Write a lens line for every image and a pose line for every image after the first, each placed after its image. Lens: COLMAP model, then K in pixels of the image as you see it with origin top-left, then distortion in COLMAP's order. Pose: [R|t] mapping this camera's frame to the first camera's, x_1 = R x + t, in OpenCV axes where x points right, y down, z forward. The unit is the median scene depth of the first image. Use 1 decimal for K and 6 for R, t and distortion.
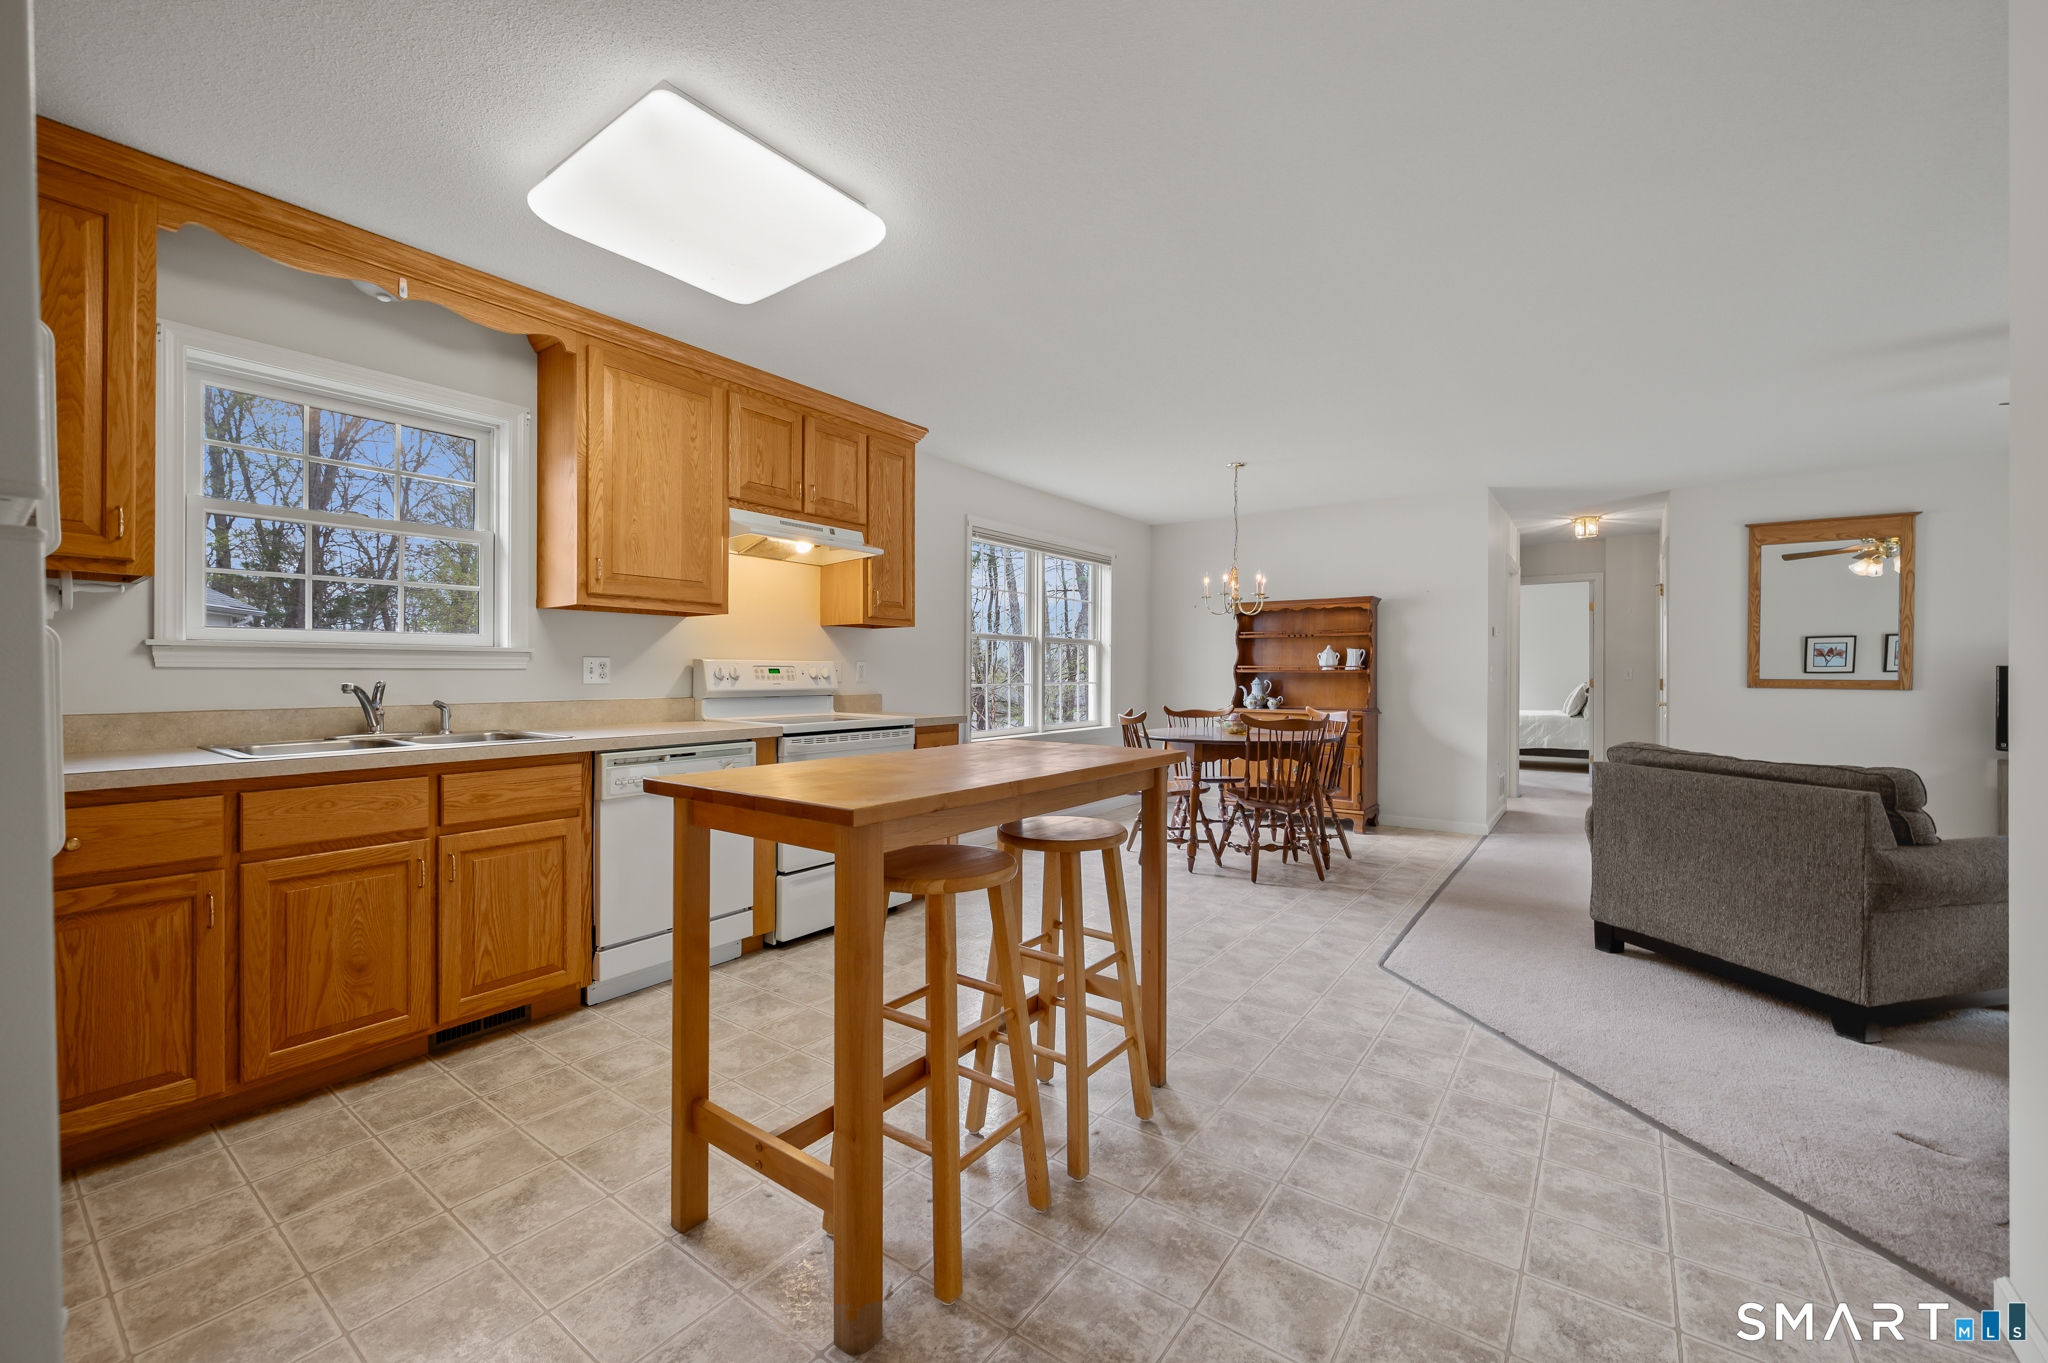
lens RADIAL K [[823.0, 0, 1005.1], [0, 823.0, 668.1], [0, 0, 1]] dist [0.000255, -0.000299]
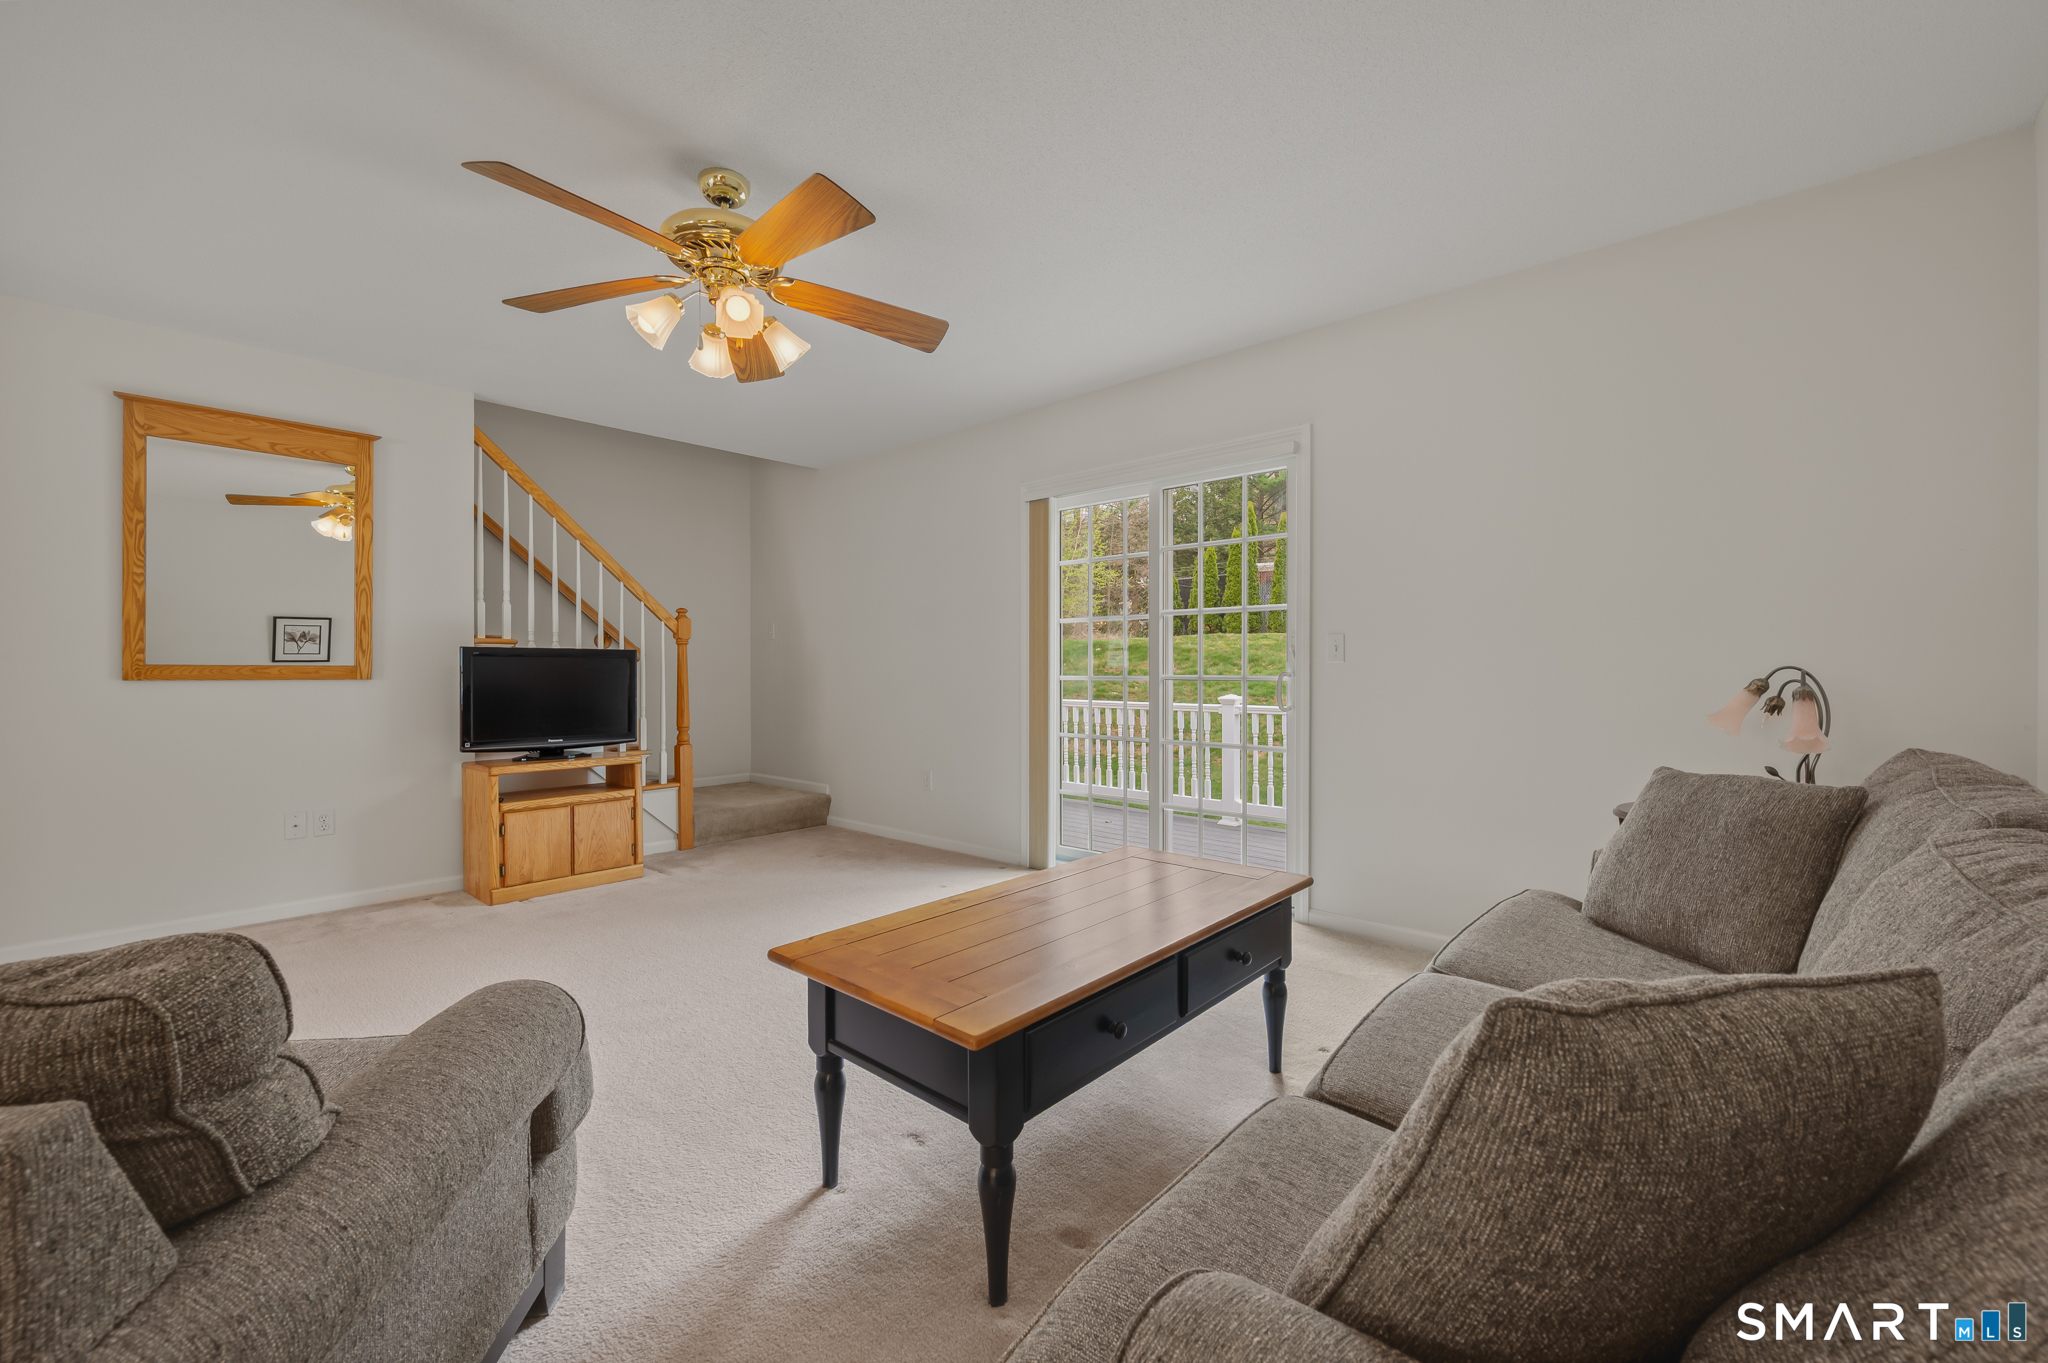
lens RADIAL K [[827.3, 0, 1038.9], [0, 827.3, 665.3], [0, 0, 1]] dist [-0.000558, -0.000162]
pose [[0.078863, -0.000370, 0.996885, 0.623077], [-0.003730, 0.999993, 0.000666, 0.019004], [-0.996878, -0.003771, 0.078861, 0.521171]]
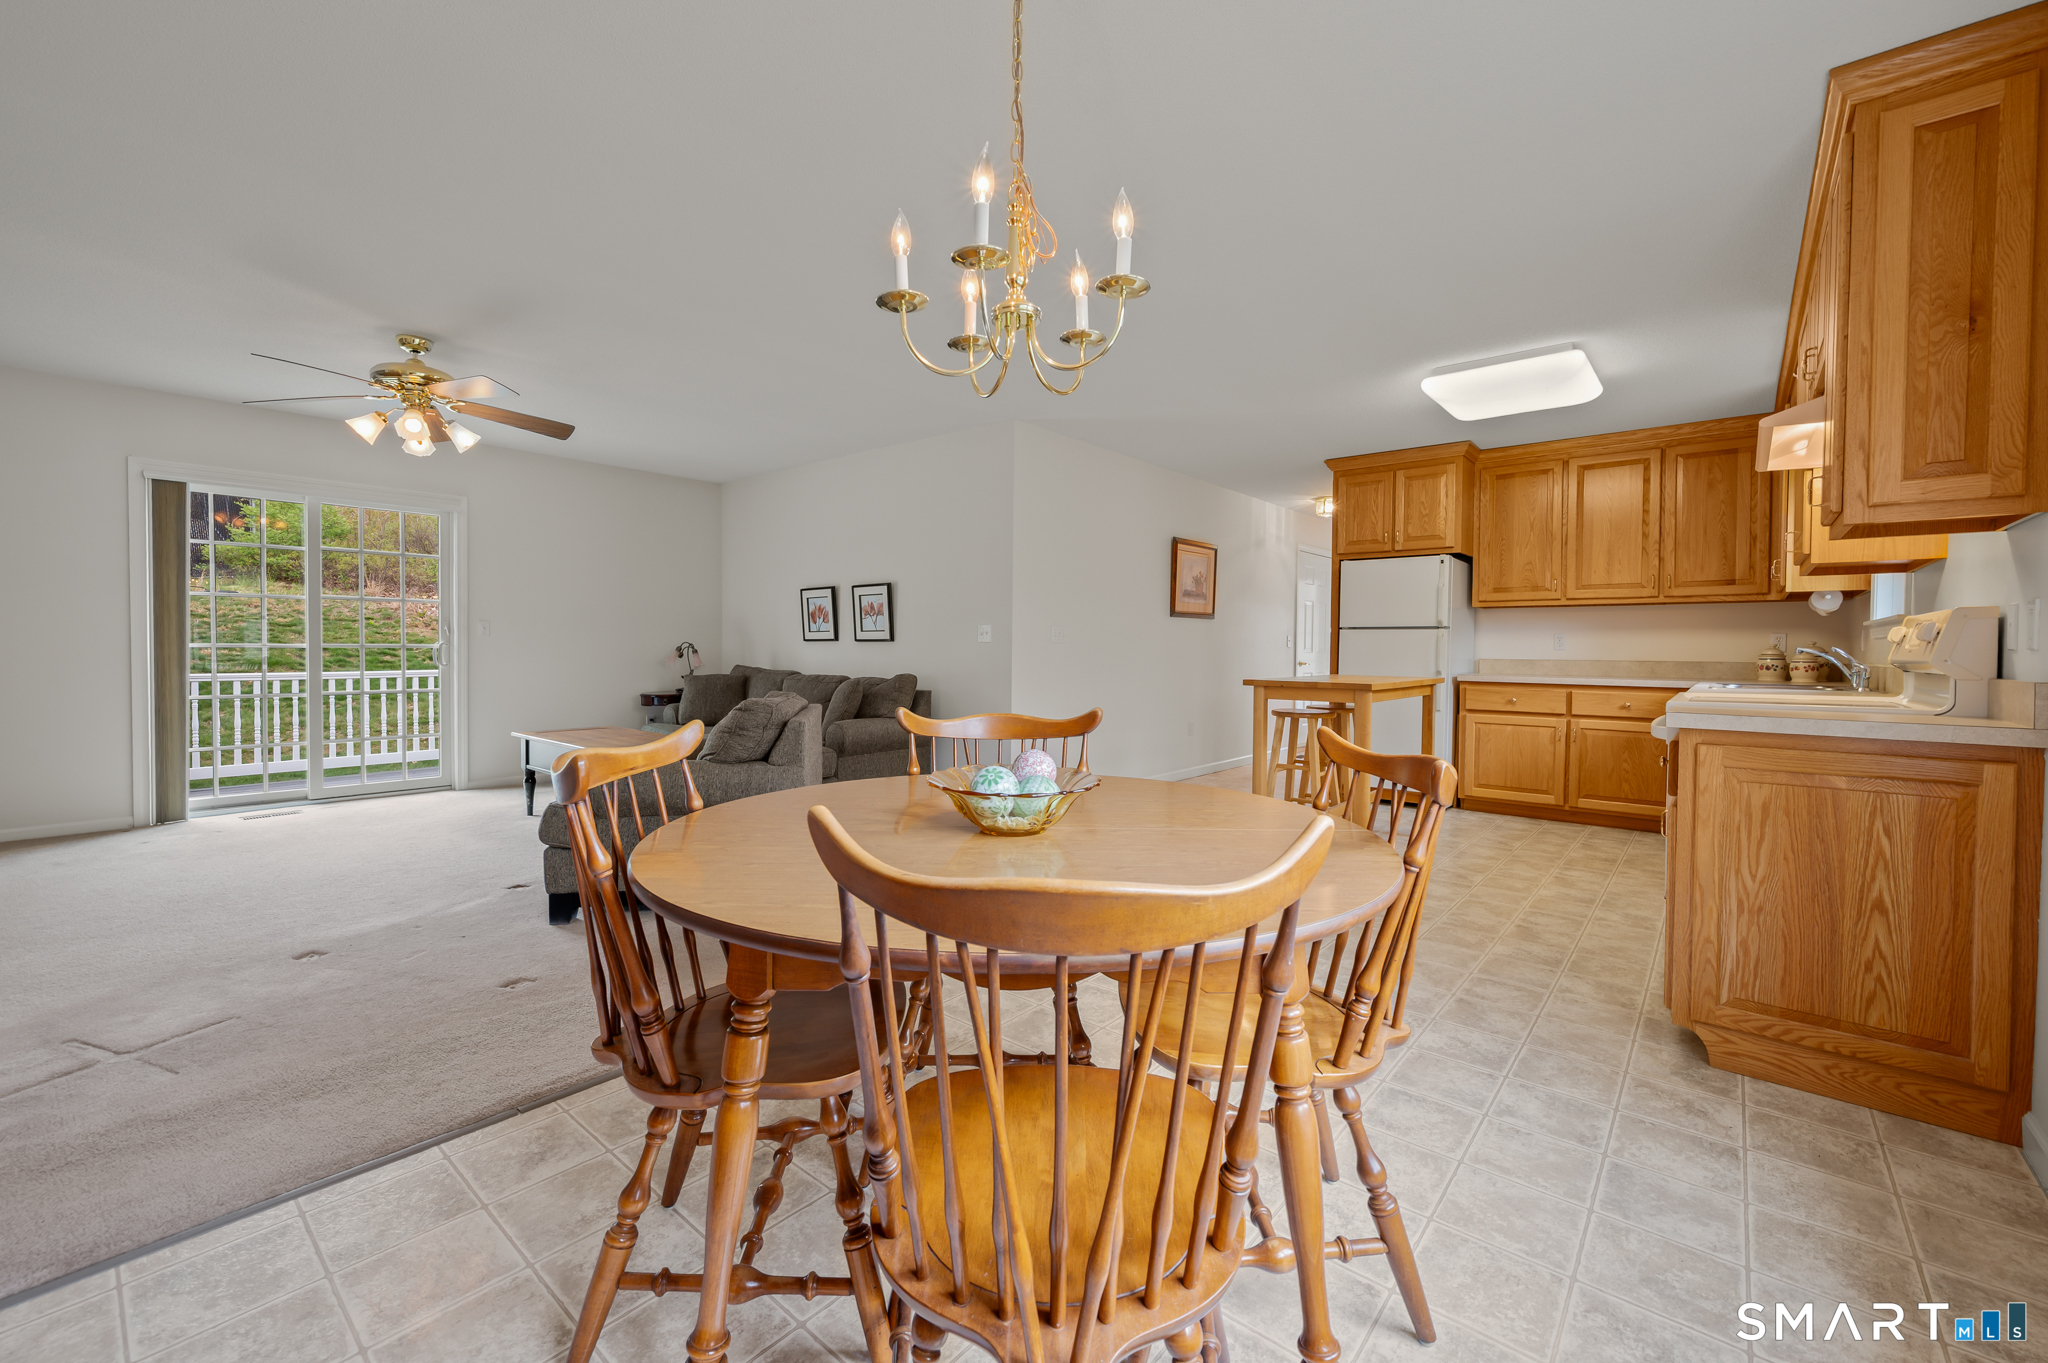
lens RADIAL K [[827.3, 0, 1038.9], [0, 827.3, 665.3], [0, 0, 1]] dist [-0.000558, -0.000162]
pose [[-0.998773, -0.012773, 0.047846, 0.392898], [-0.011974, 0.999785, 0.016935, 0.031255], [-0.048052, 0.016341, -0.998711, 1.913853]]
